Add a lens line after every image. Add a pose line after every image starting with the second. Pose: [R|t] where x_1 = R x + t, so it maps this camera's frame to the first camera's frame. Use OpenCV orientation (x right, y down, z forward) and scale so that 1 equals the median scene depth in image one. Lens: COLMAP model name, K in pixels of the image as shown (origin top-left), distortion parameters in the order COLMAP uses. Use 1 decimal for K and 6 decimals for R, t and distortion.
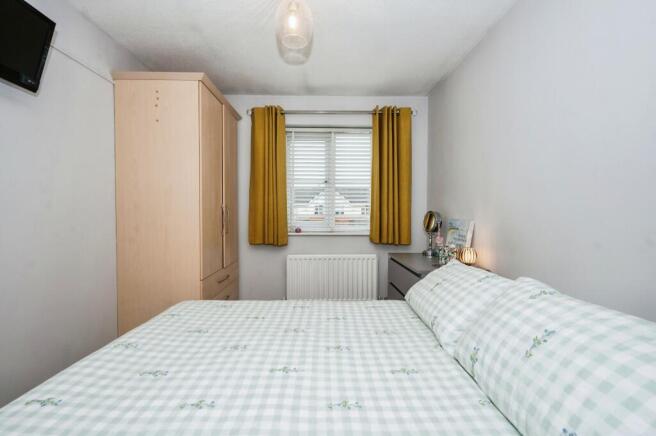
lens RADIAL K [[285.1, 0, 324.0], [0, 285.1, 215.0], [0, 0, 1]] dist [-0.000402, -0.000052]
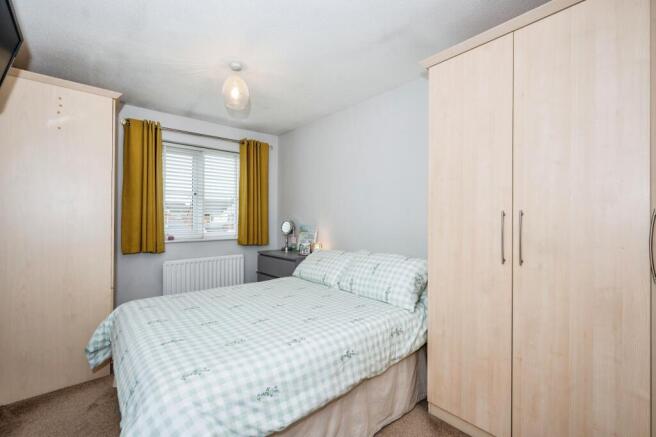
lens RADIAL K [[285.1, 0, 324.0], [0, 285.1, 215.5], [0, 0, 1]] dist [-0.000402, -0.000052]
pose [[0.774992, 0.003870, 0.631959, -0.347605], [0.009063, 0.999810, -0.017238, -0.007468], [-0.631906, 0.019087, 0.774810, -0.213101]]
